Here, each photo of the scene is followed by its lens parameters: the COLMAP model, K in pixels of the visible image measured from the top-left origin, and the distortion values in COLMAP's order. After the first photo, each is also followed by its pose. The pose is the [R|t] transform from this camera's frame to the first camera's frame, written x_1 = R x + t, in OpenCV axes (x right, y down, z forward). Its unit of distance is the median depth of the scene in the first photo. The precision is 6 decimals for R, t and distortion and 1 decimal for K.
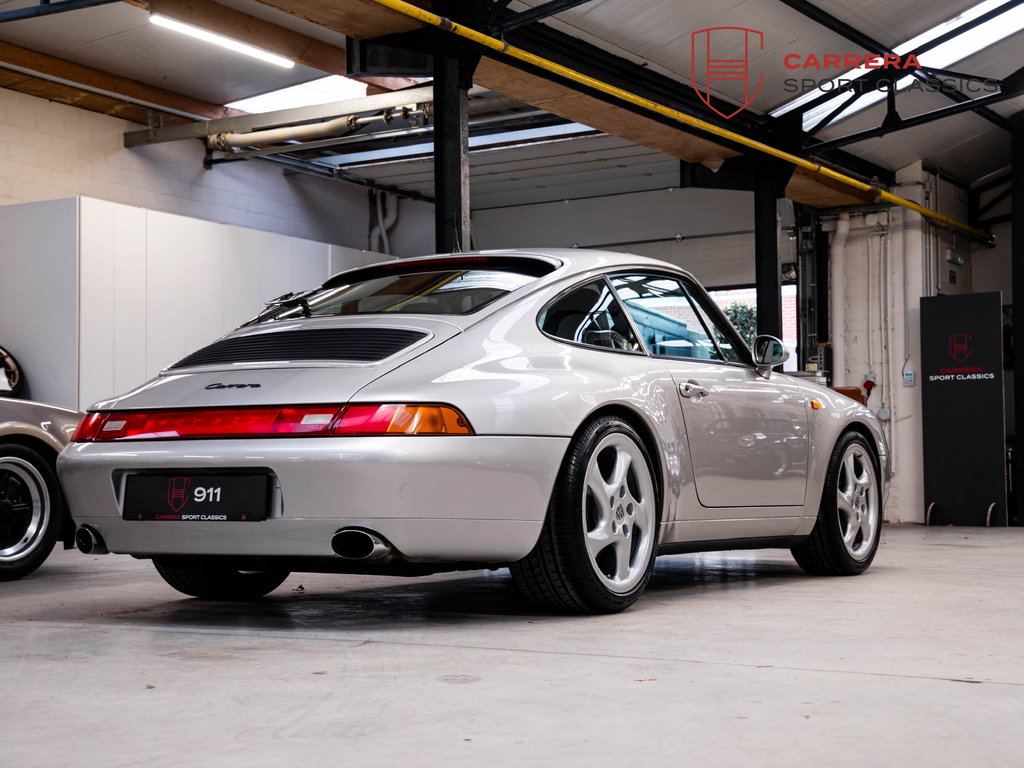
lens RADIAL K [[1658.2, 0, 512.0], [0, 1658.2, 384.0], [0, 0, 1]] dist [0.175175, 0.186502]
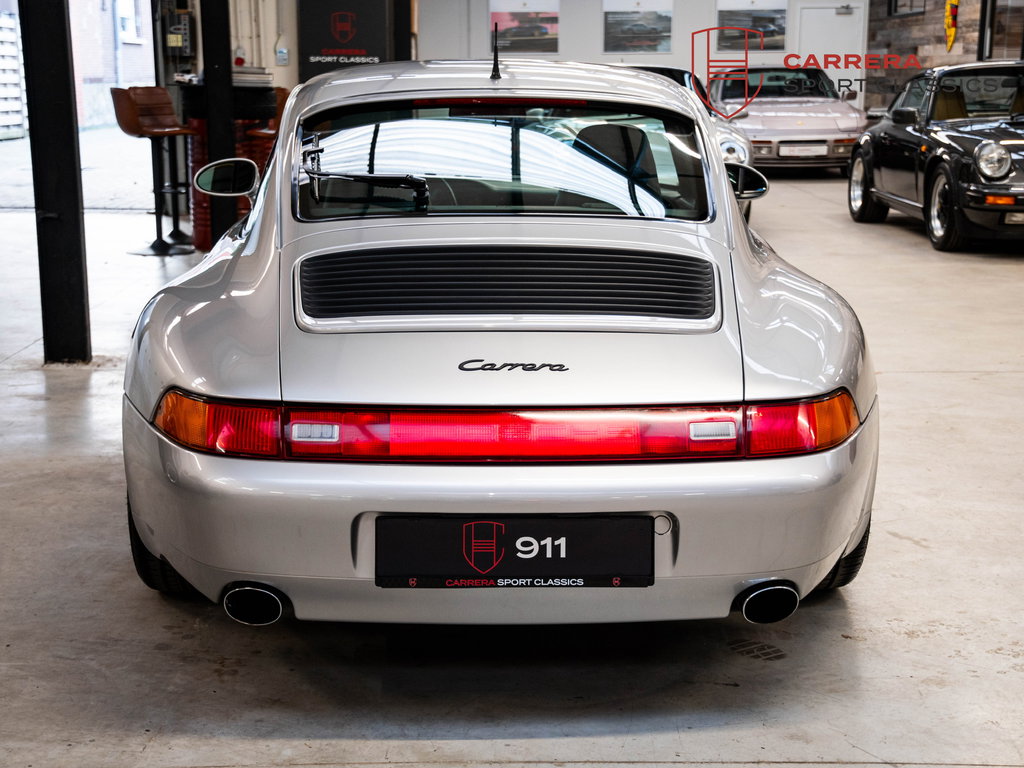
lens RADIAL K [[1658.2, 0, 512.0], [0, 1658.2, 384.0], [0, 0, 1]] dist [0.175175, 0.186502]
pose [[0.836969, -0.094393, 0.539049, -0.535679], [-0.039629, 0.971972, 0.231733, -0.147958], [-0.545814, -0.215316, 0.809769, 0.478547]]
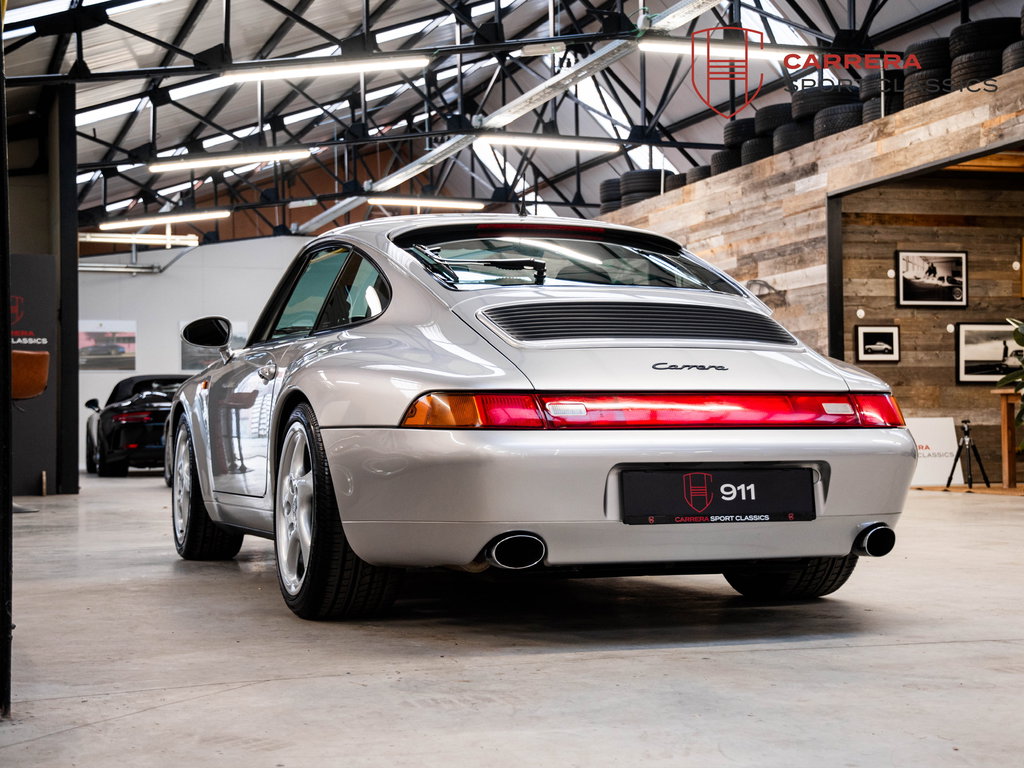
lens RADIAL K [[1658.2, 0, 512.0], [0, 1658.2, 384.0], [0, 0, 1]] dist [0.175175, 0.186502]
pose [[0.626742, 0.020276, 0.778963, -0.927944], [-0.040425, 0.999161, 0.006518, 0.008418], [-0.778177, -0.035575, 0.627036, 0.538599]]
